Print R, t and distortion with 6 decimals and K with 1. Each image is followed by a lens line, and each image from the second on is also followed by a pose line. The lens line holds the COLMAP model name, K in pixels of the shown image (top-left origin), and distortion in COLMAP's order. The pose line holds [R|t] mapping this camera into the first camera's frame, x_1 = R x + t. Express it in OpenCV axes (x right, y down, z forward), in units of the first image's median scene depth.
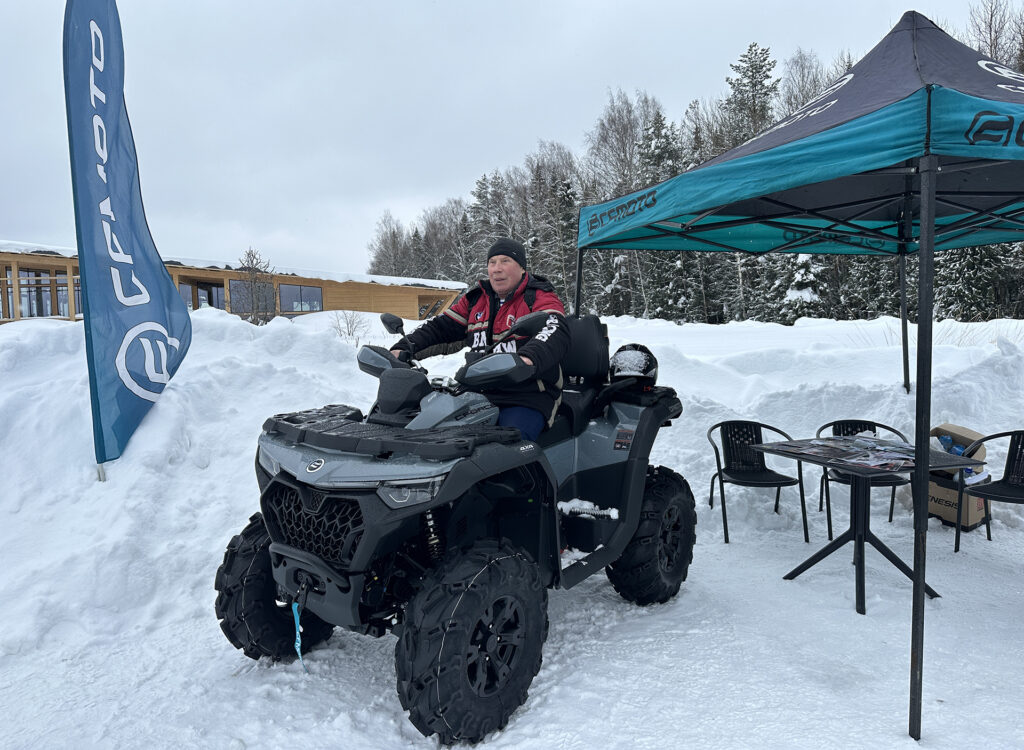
lens RADIAL K [[717.3, 0, 501.4], [0, 717.3, 358.5], [0, 0, 1]] dist [0.068325, -0.077960]
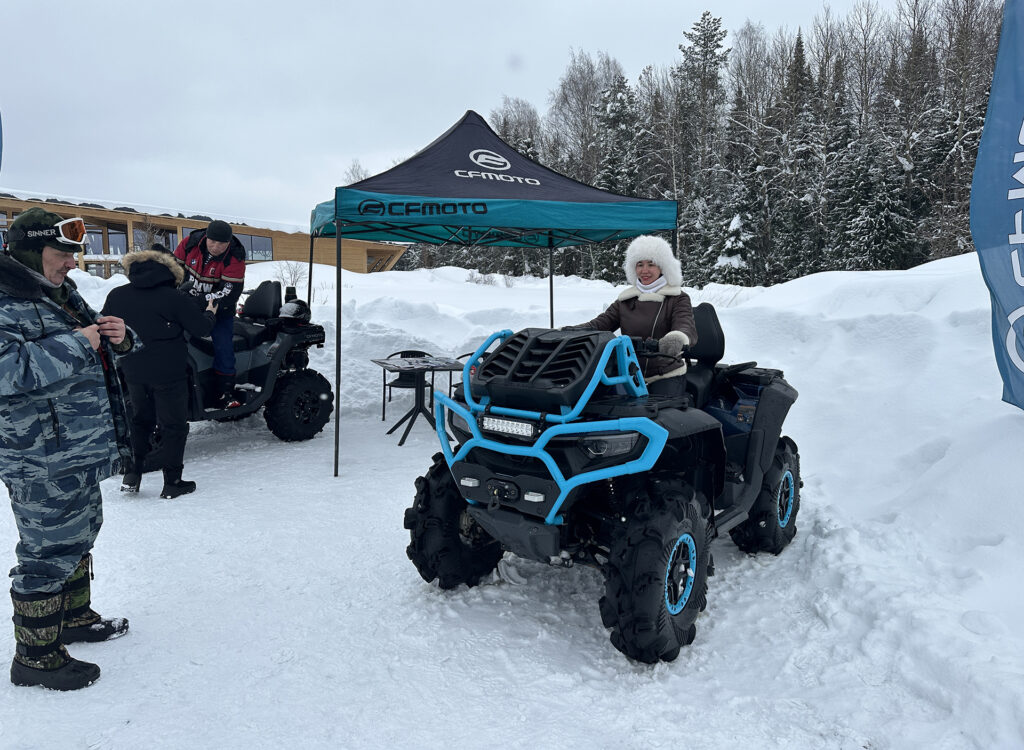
lens RADIAL K [[717.3, 0, 503.8], [0, 717.3, 360.6], [0, 0, 1]] dist [0.068325, -0.077960]
pose [[0.998860, 0.028991, 0.037933, 0.445187], [-0.031398, 0.997426, 0.064466, -0.001374], [-0.035967, -0.065583, 0.997199, -0.553823]]
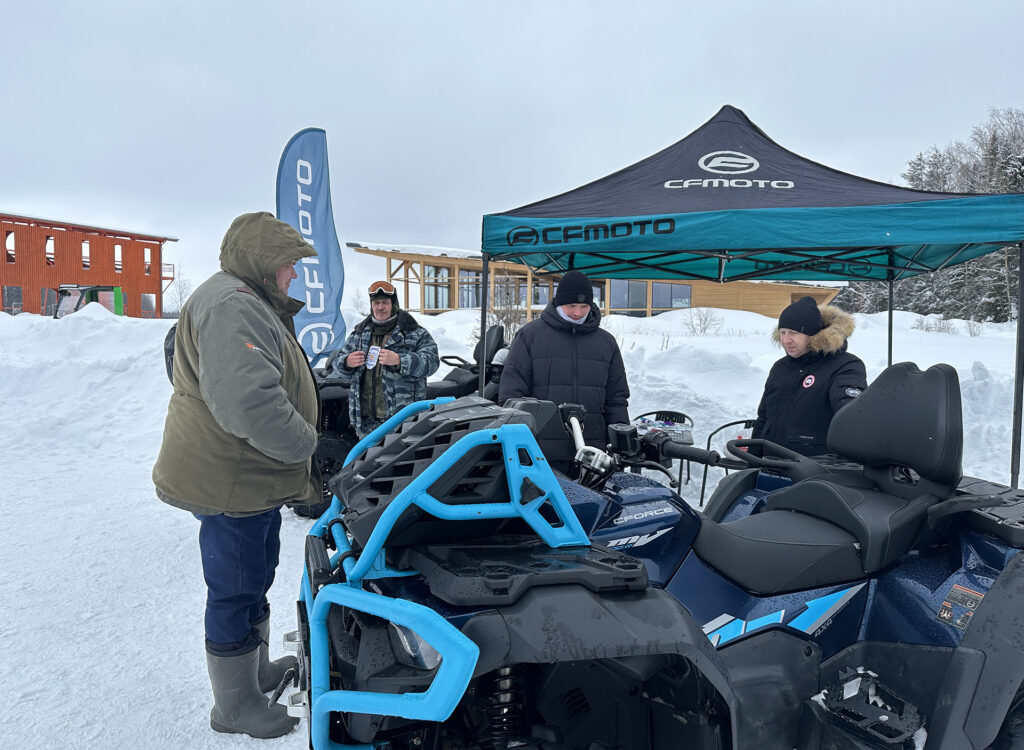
lens RADIAL K [[717.3, 0, 508.7], [0, 717.3, 374.5], [0, 0, 1]] dist [0.068325, -0.077960]
pose [[0.850324, 0.072011, -0.521309, 0.708442], [-0.056664, 0.997363, 0.045344, -0.022008], [0.523199, -0.009018, 0.852163, -0.243325]]
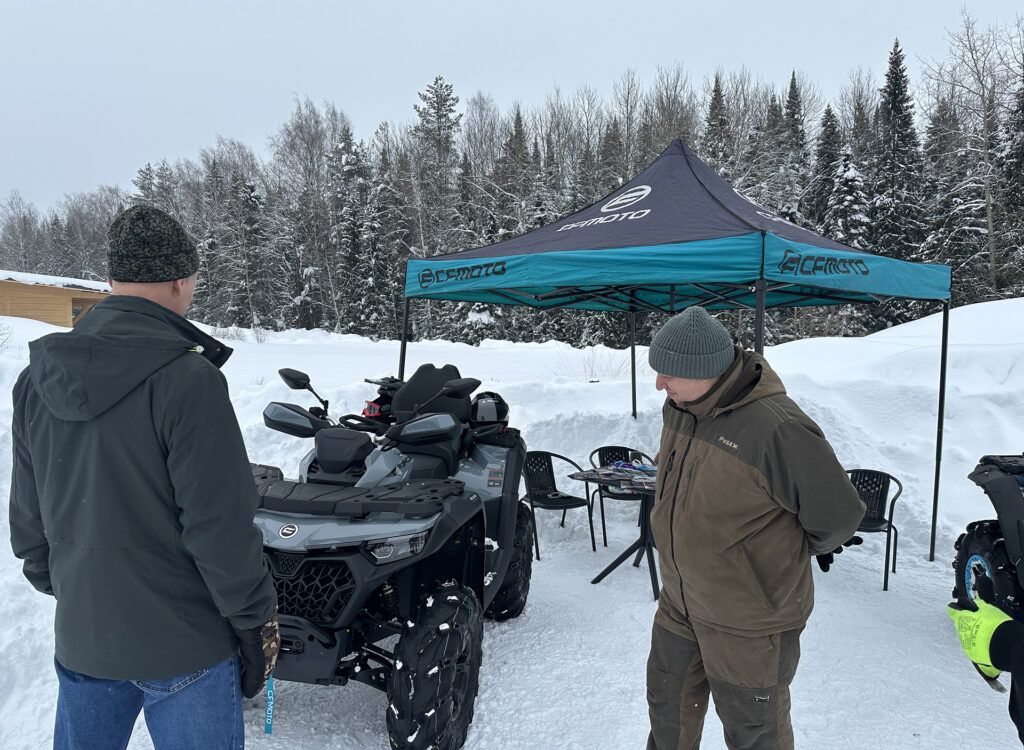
lens RADIAL K [[717.3, 0, 504.4], [0, 717.3, 372.1], [0, 0, 1]] dist [0.068325, -0.077960]
pose [[0.903611, 0.009116, 0.428257, -0.202949], [-0.009987, 0.999950, -0.000213, -0.039150], [-0.428238, -0.004084, 0.903657, -0.032707]]
